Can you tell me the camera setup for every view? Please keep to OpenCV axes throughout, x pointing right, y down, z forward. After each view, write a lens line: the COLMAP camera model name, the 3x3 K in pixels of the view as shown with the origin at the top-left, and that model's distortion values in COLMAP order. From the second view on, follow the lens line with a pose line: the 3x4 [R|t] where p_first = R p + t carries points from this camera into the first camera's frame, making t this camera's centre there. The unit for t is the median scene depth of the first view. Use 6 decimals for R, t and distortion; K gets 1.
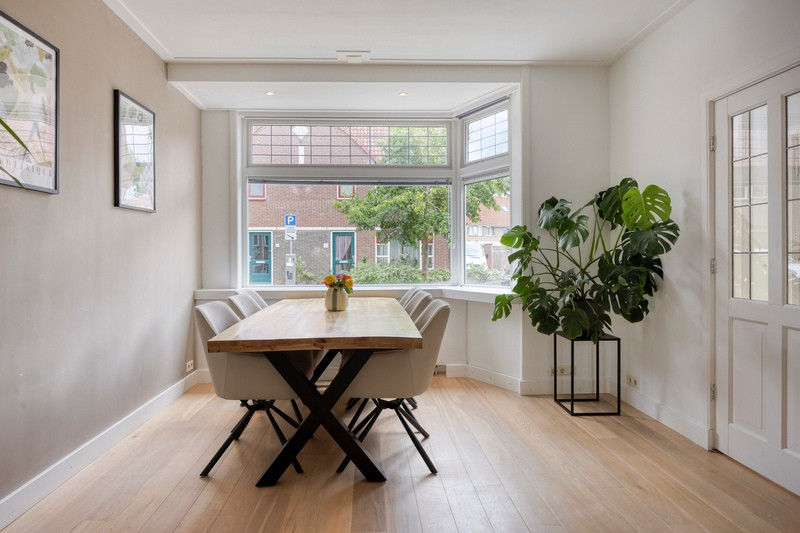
lens RADIAL K [[502.4, 0, 394.7], [0, 502.4, 254.3], [0, 0, 1]] dist [-0.002934, -0.001618]
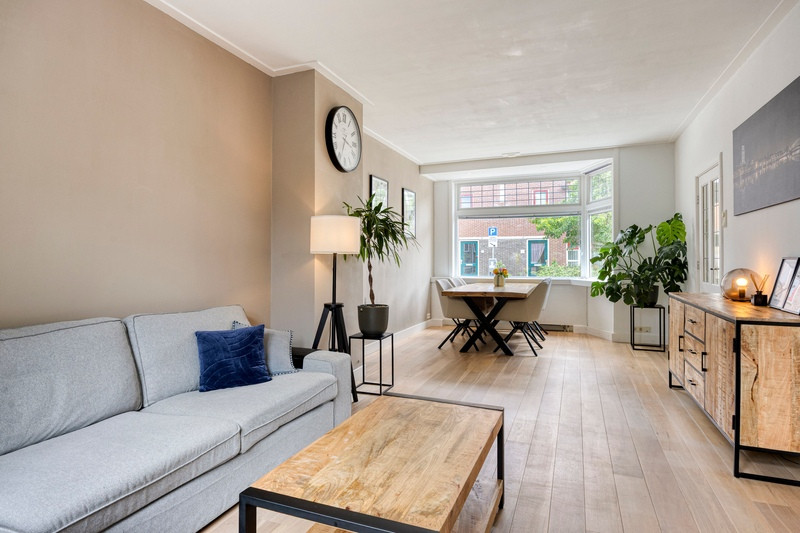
lens RADIAL K [[442.3, 0, 394.2], [0, 442.3, 261.4], [0, 0, 1]] dist [-0.001995, 0.001197]
pose [[0.907816, 0.005253, -0.419336, 0.170017], [-0.002697, 0.999974, 0.006688, 0.000491], [0.419360, -0.004941, 0.907807, -0.550504]]
